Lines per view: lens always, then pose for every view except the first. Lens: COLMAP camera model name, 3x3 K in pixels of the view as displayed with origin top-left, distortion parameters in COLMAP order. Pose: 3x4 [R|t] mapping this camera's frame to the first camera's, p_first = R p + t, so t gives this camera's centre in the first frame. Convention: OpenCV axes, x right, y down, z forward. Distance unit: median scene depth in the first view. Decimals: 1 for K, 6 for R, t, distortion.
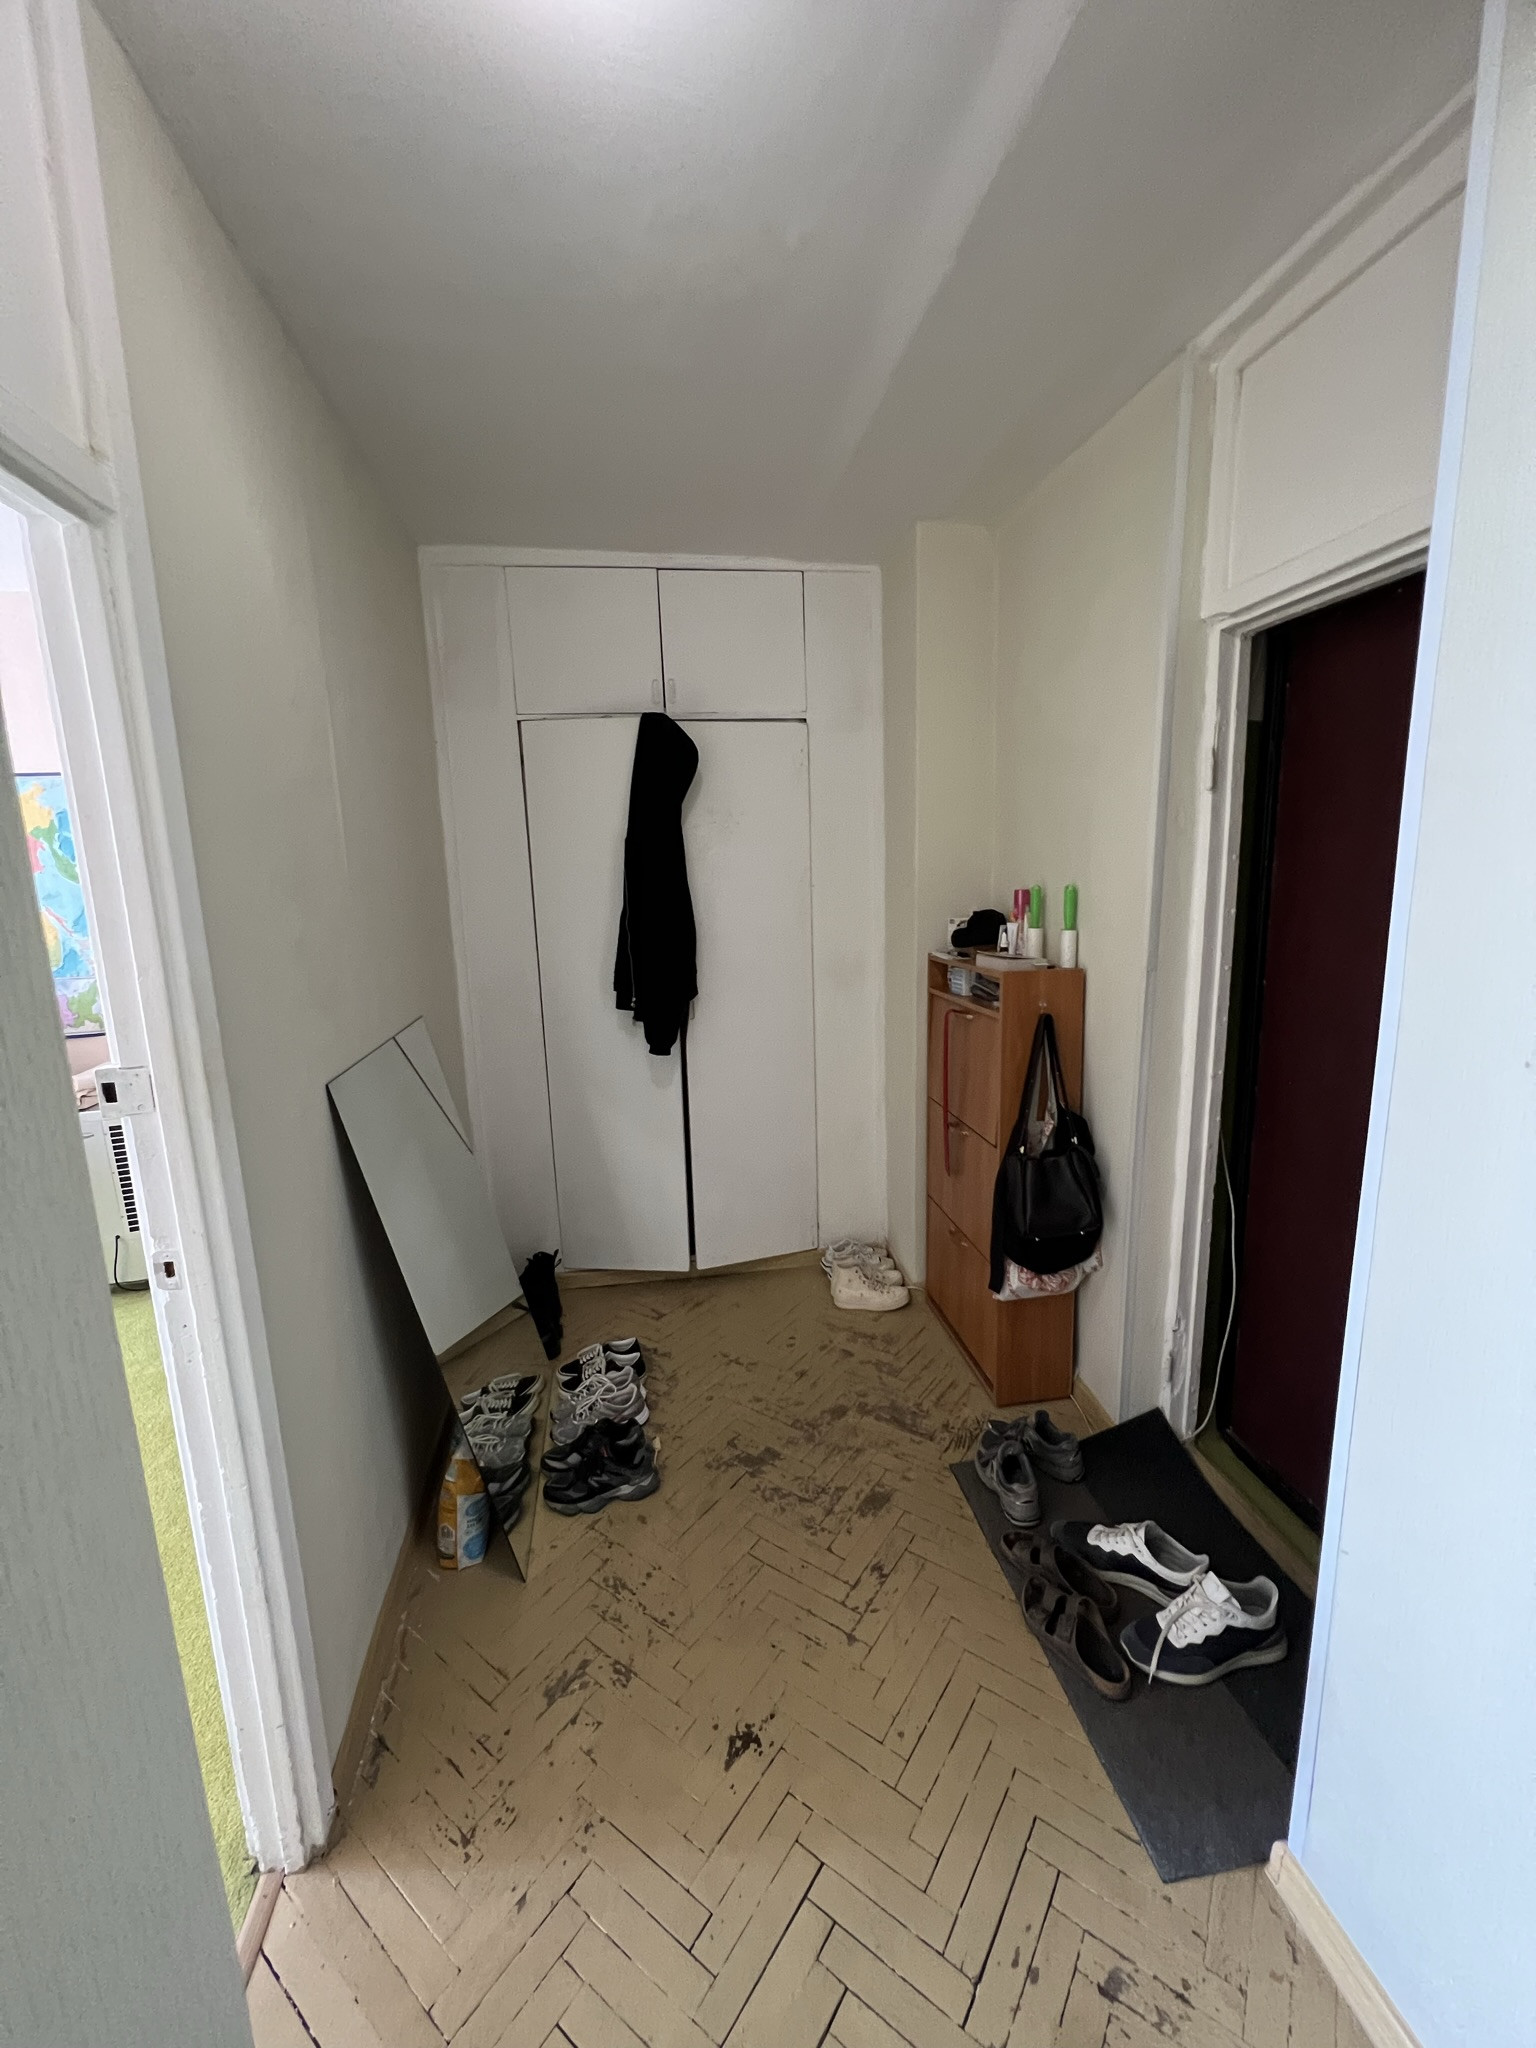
lens RADIAL K [[824.0, 0, 766.1], [0, 824.0, 1017.7], [0, 0, 1]] dist [0.002422, 0.000336]
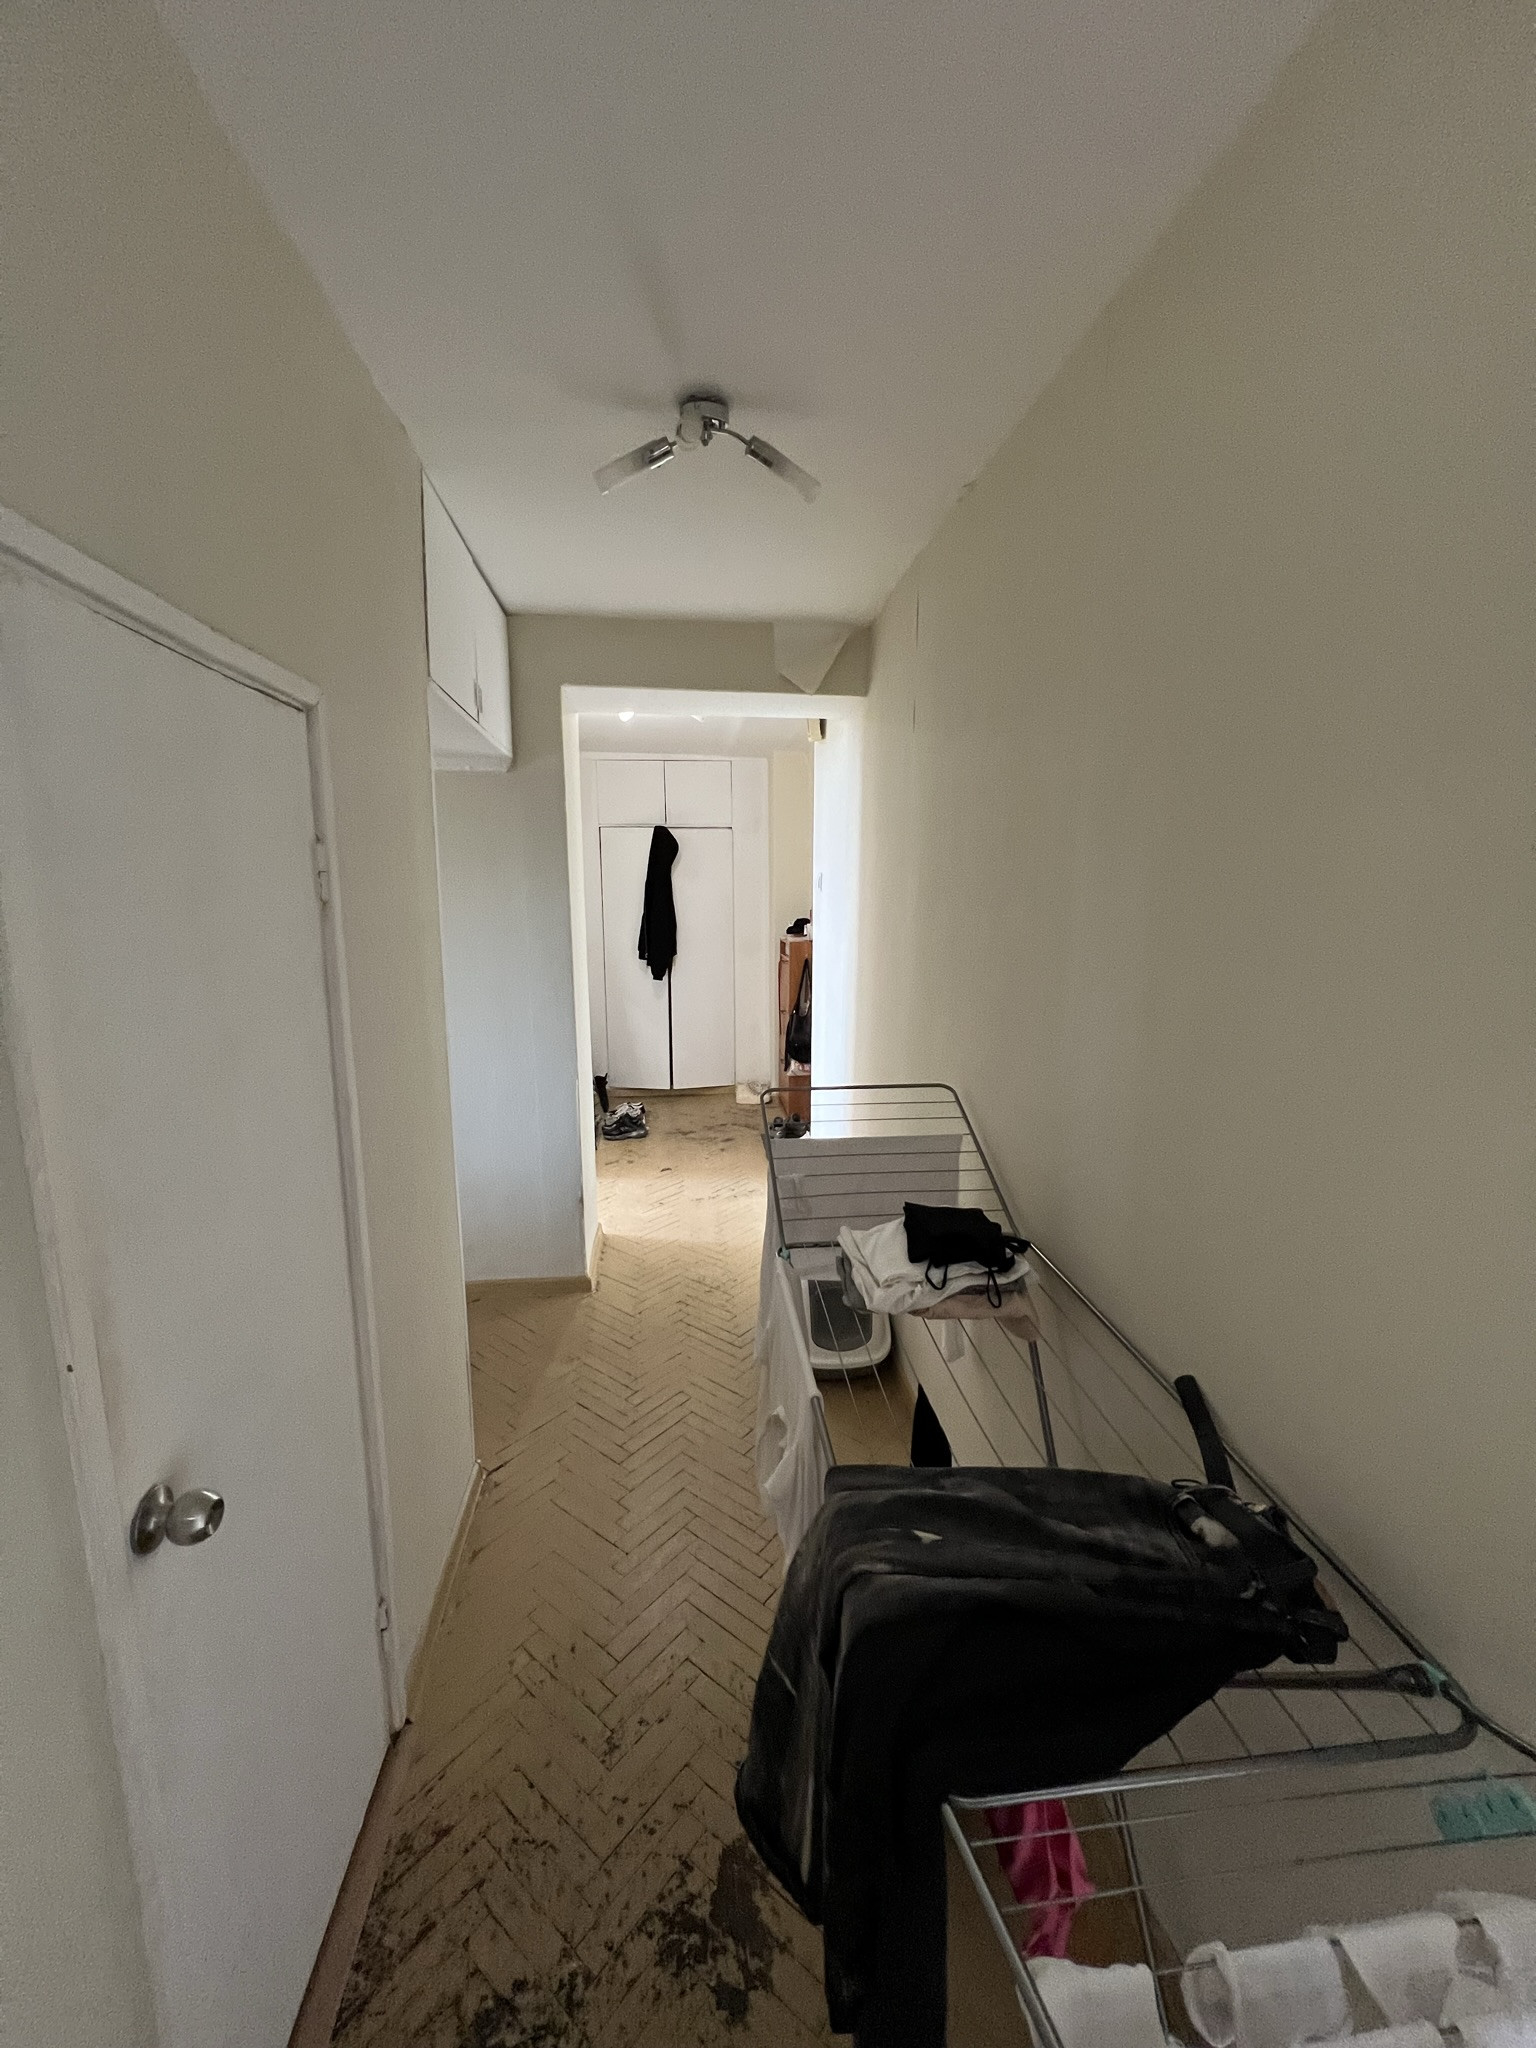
lens RADIAL K [[824.0, 0, 764.9], [0, 824.0, 1032.6], [0, 0, 1]] dist [0.002422, 0.000336]
pose [[0.998519, 0.039458, -0.037443, 0.249146], [-0.039470, 0.999221, 0.000441, 0.178786], [0.037432, 0.001038, 0.999299, -1.207211]]
